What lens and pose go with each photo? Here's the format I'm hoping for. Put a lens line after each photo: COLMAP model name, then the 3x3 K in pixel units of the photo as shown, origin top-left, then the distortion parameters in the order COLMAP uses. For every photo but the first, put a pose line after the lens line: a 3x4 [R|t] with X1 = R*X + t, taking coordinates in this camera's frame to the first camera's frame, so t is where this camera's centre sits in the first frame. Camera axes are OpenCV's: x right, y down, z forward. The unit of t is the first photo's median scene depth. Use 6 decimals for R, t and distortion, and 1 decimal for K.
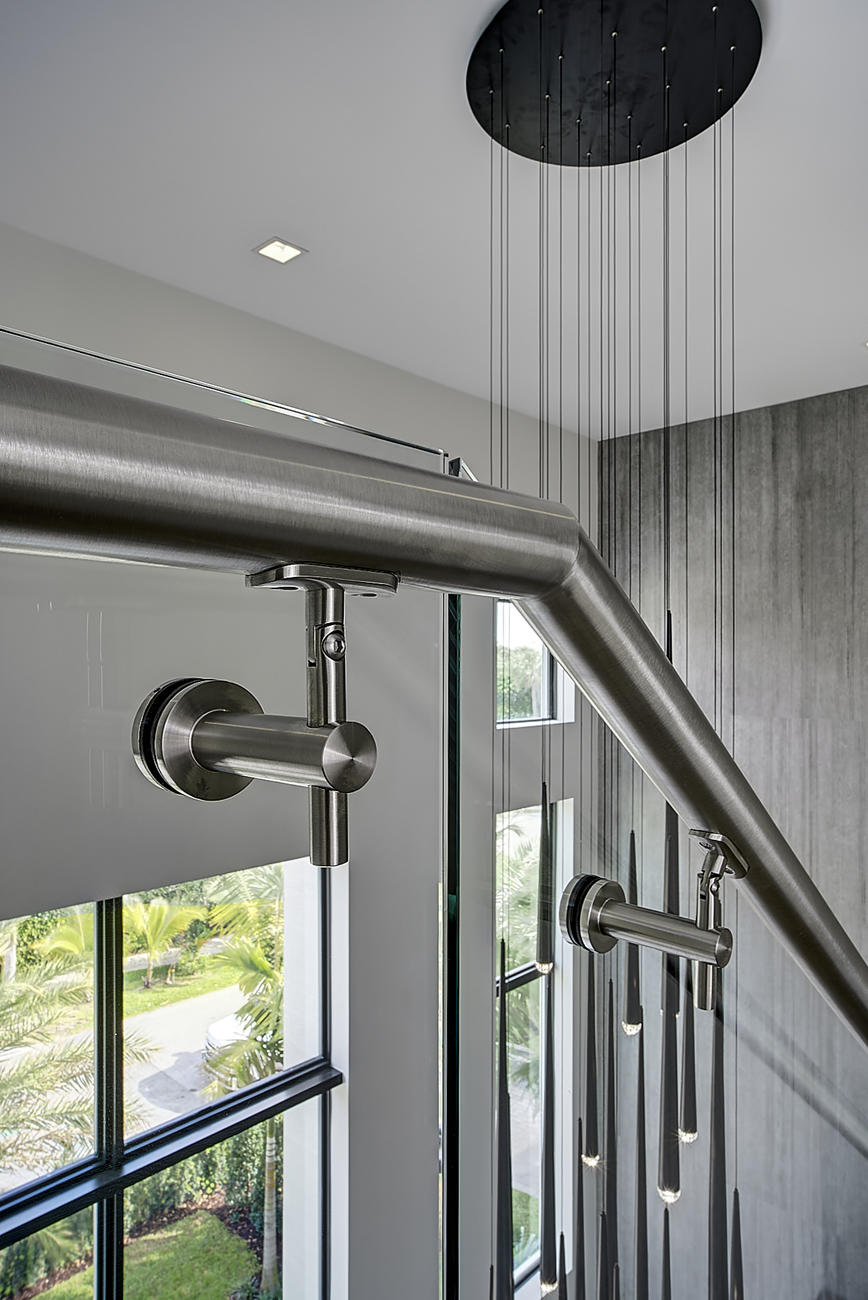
lens RADIAL K [[739.5, 0, 436.9], [0, 739.5, 643.9], [0, 0, 1]] dist [-0.021596, 0.005023]
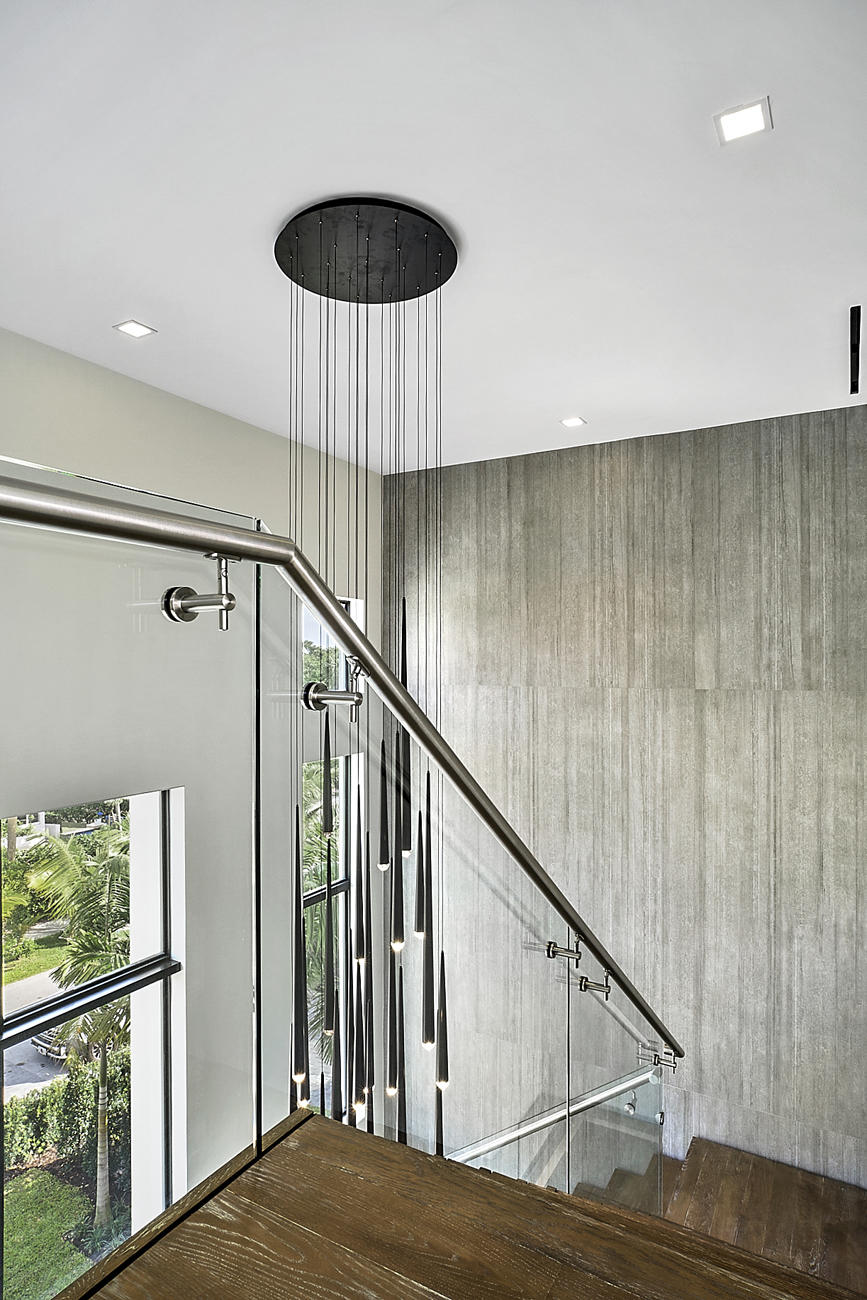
lens RADIAL K [[739.5, 0, 426.4], [0, 739.5, 655.2], [0, 0, 1]] dist [-0.021596, 0.005023]
pose [[0.974423, -0.001598, 0.224718, 0.001928], [0.001673, 0.999999, -0.000141, 0.043355], [-0.224717, 0.000513, 0.974424, -0.305051]]
